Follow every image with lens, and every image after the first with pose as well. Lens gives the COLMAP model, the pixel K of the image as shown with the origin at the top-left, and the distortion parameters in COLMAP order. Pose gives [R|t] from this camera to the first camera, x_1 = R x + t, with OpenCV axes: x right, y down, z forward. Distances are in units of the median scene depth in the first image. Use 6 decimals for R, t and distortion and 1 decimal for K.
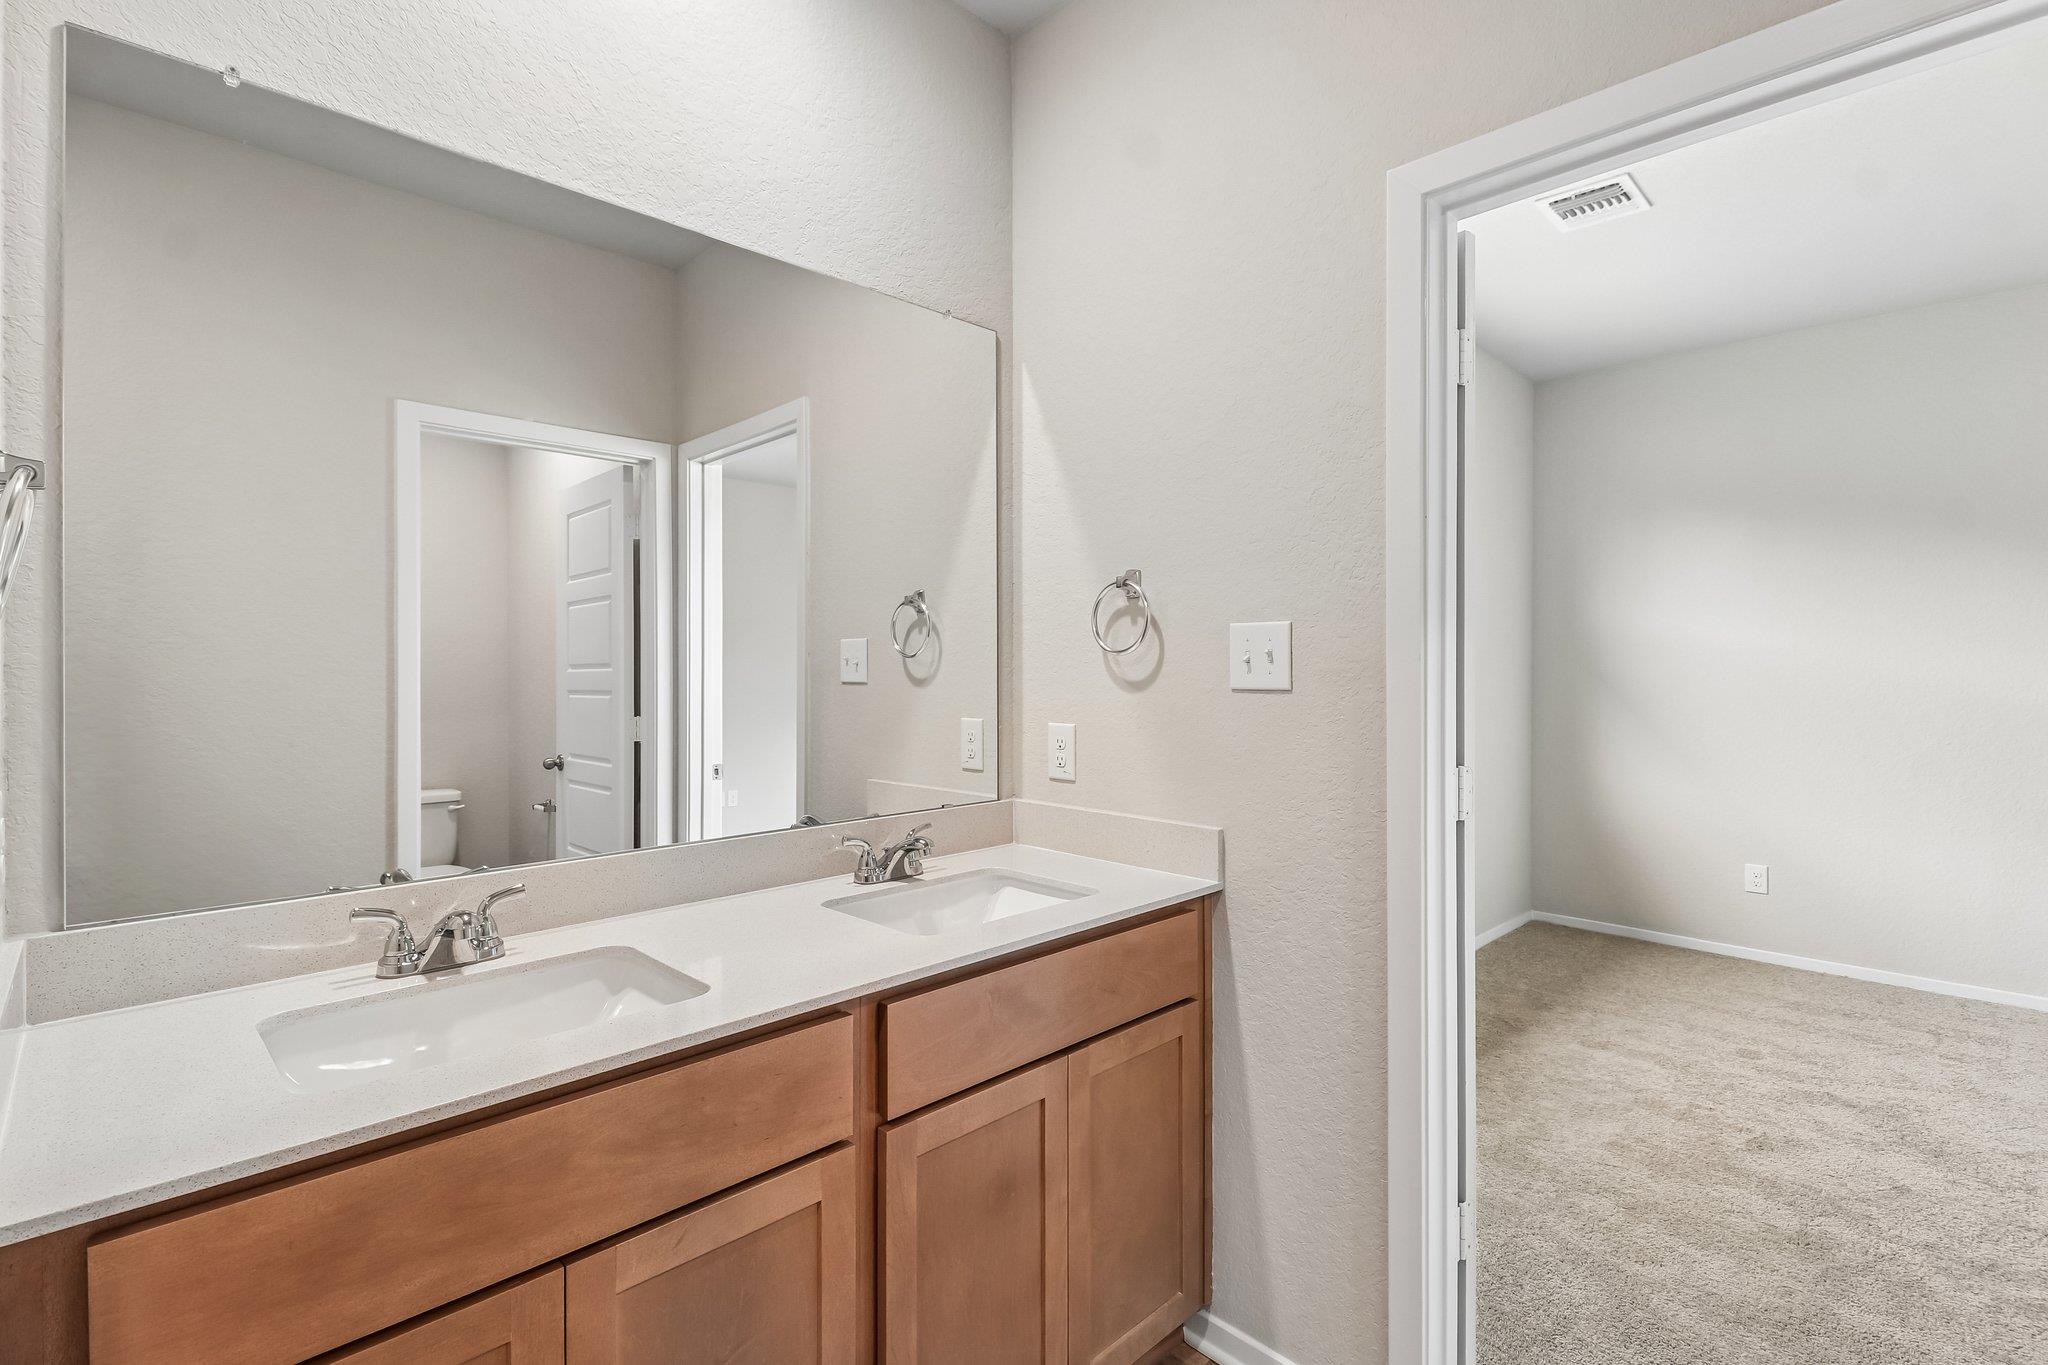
lens RADIAL K [[971.6, 0, 1016.8], [0, 971.6, 671.7], [0, 0, 1]] dist [-0.016538, -0.004753]
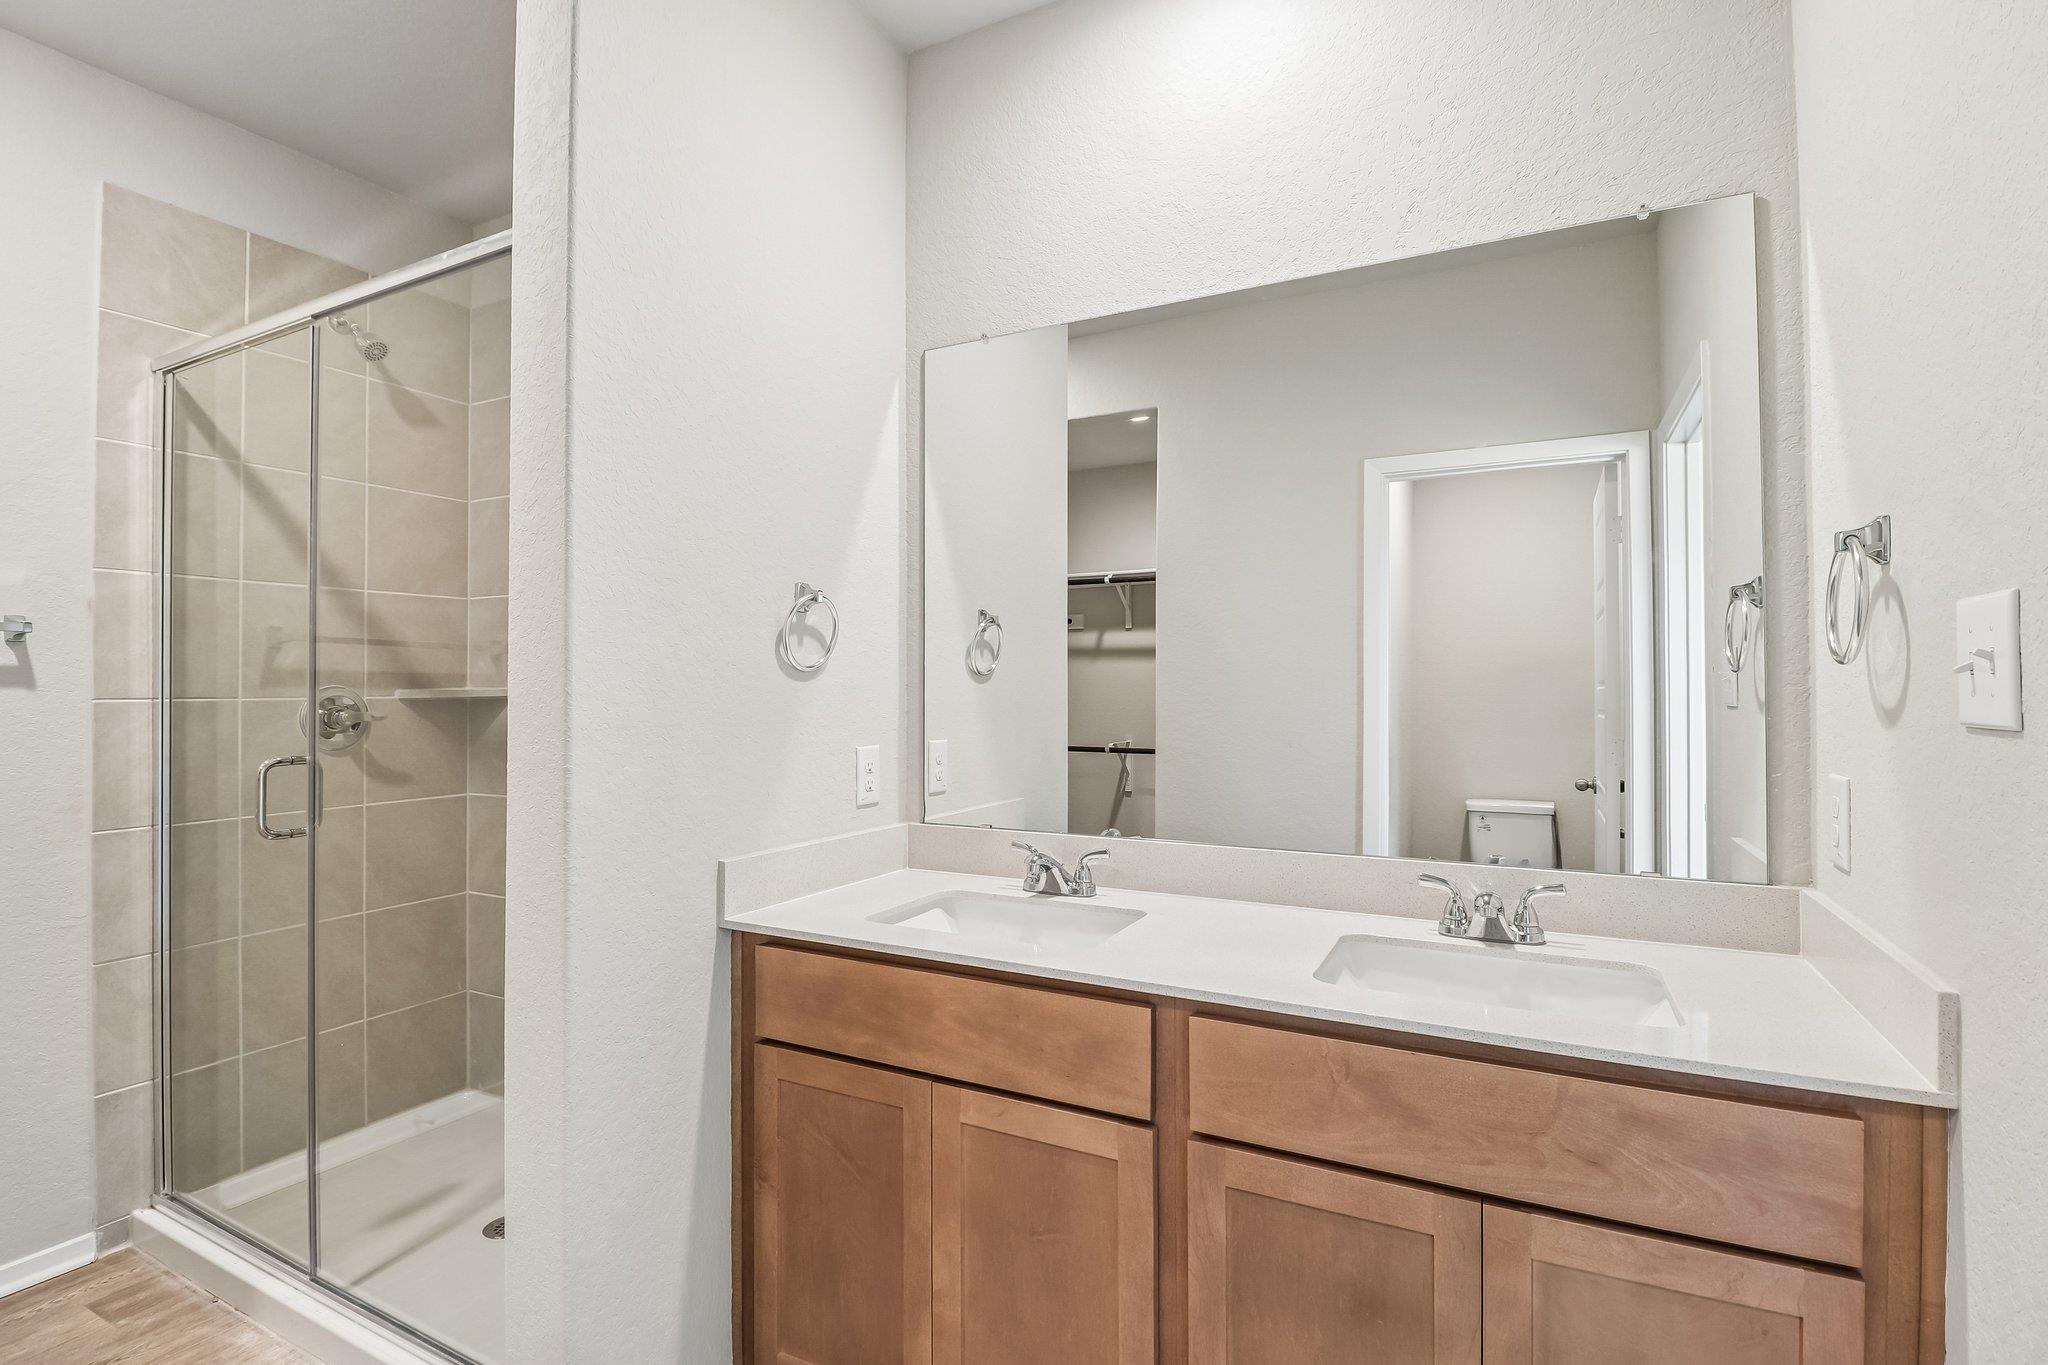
lens RADIAL K [[971.6, 0, 1016.8], [0, 971.6, 684.3], [0, 0, 1]] dist [-0.016538, -0.004753]
pose [[0.284368, -0.003348, -0.958709, 0.727599], [-0.002023, 0.999990, -0.004092, -0.001854], [0.958713, 0.003103, 0.284358, 0.485602]]
